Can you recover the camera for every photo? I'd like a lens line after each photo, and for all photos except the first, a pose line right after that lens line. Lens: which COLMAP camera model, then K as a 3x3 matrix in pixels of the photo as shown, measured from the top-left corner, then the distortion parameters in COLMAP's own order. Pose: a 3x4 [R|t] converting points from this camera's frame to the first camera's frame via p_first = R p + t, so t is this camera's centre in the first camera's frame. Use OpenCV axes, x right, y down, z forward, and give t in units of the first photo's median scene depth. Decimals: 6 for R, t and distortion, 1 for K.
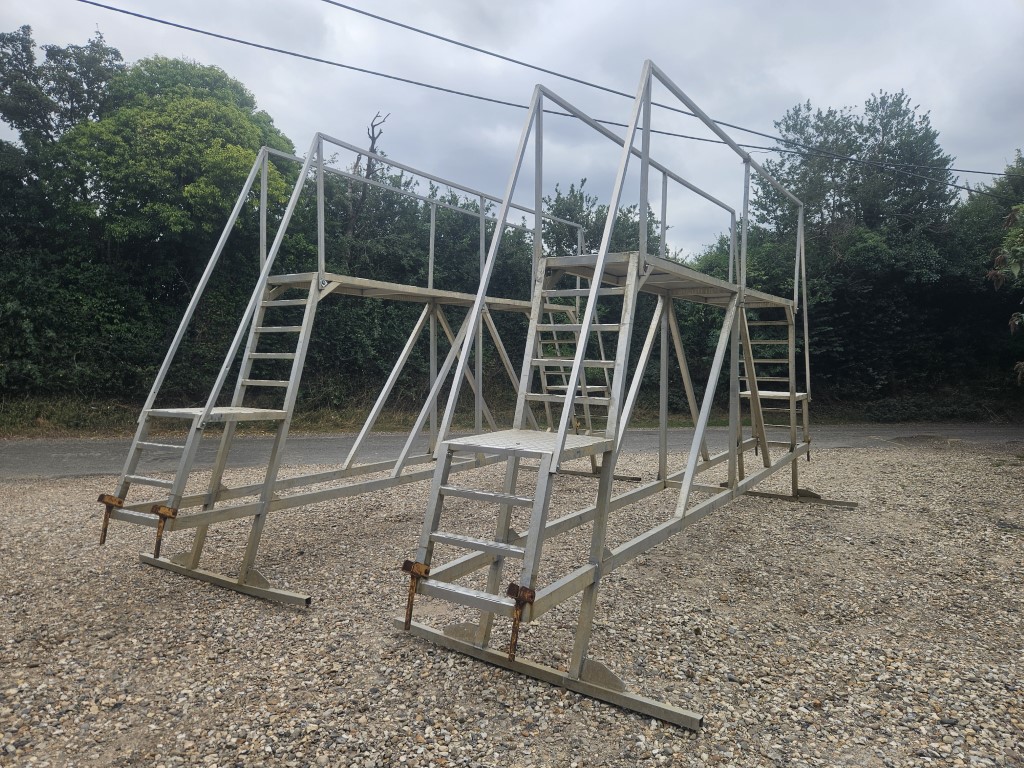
lens RADIAL K [[675.2, 0, 510.7], [0, 675.2, 389.1], [0, 0, 1]] dist [0.058927, -0.043158]
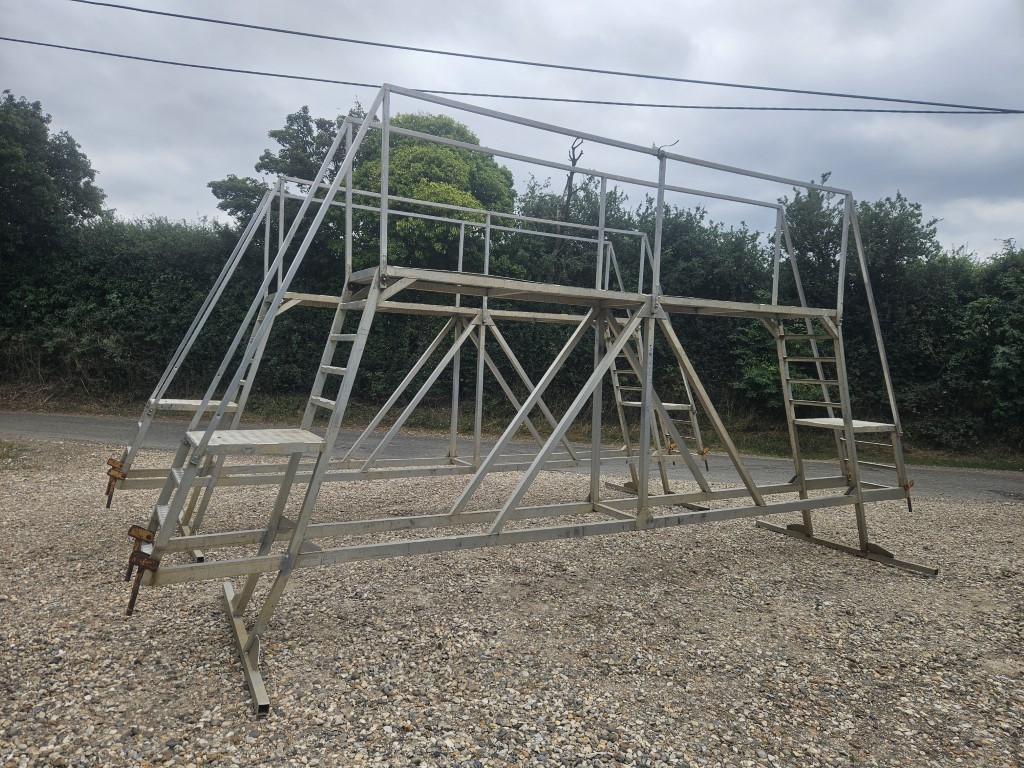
lens RADIAL K [[675.2, 0, 507.4], [0, 675.2, 390.9], [0, 0, 1]] dist [0.058927, -0.043158]
pose [[0.887467, 0.040402, -0.459097, 0.232780], [-0.048894, 0.998782, -0.006620, -0.003509], [0.458271, 0.028322, 0.888361, 0.046605]]
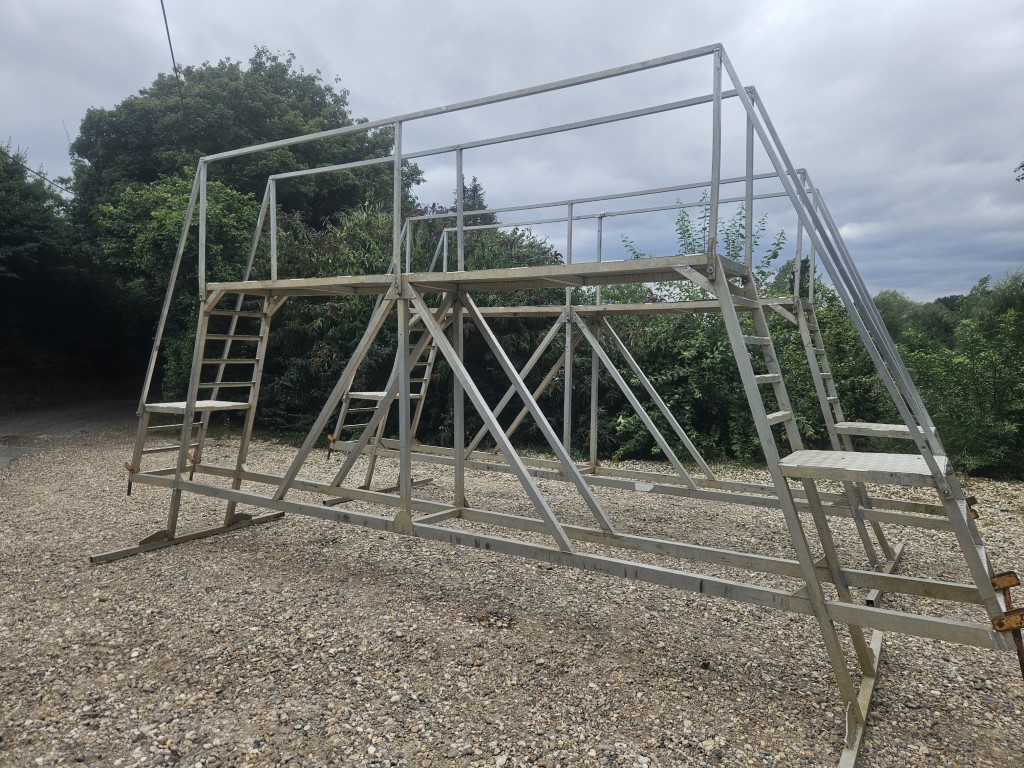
lens RADIAL K [[675.2, 0, 507.7], [0, 675.2, 354.3], [0, 0, 1]] dist [0.058927, -0.043158]
pose [[-0.004686, -0.004707, 0.999978, -0.319638], [0.027341, 0.999614, 0.004834, -0.028655], [-0.999615, 0.027363, -0.004556, 0.435469]]
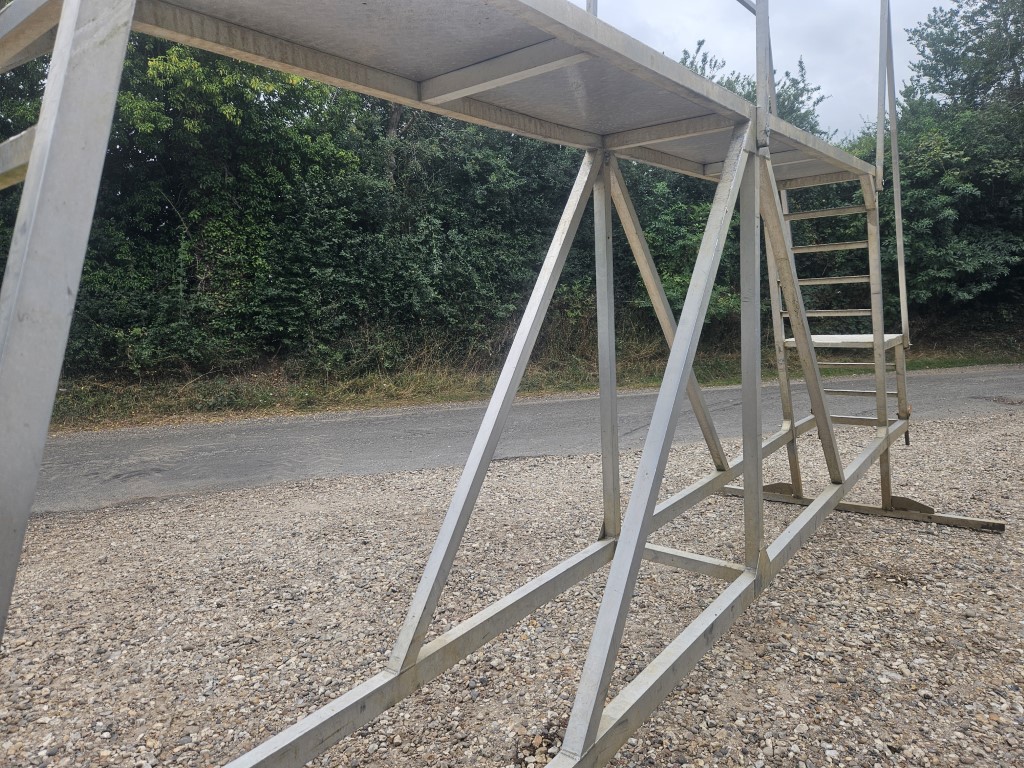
lens RADIAL K [[675.2, 0, 511.1], [0, 675.2, 374.5], [0, 0, 1]] dist [0.058927, -0.043158]
pose [[0.995580, -0.042532, -0.083731, -0.071288], [0.048388, 0.996429, 0.069200, -0.016194], [0.080488, -0.072946, 0.994083, 0.313815]]
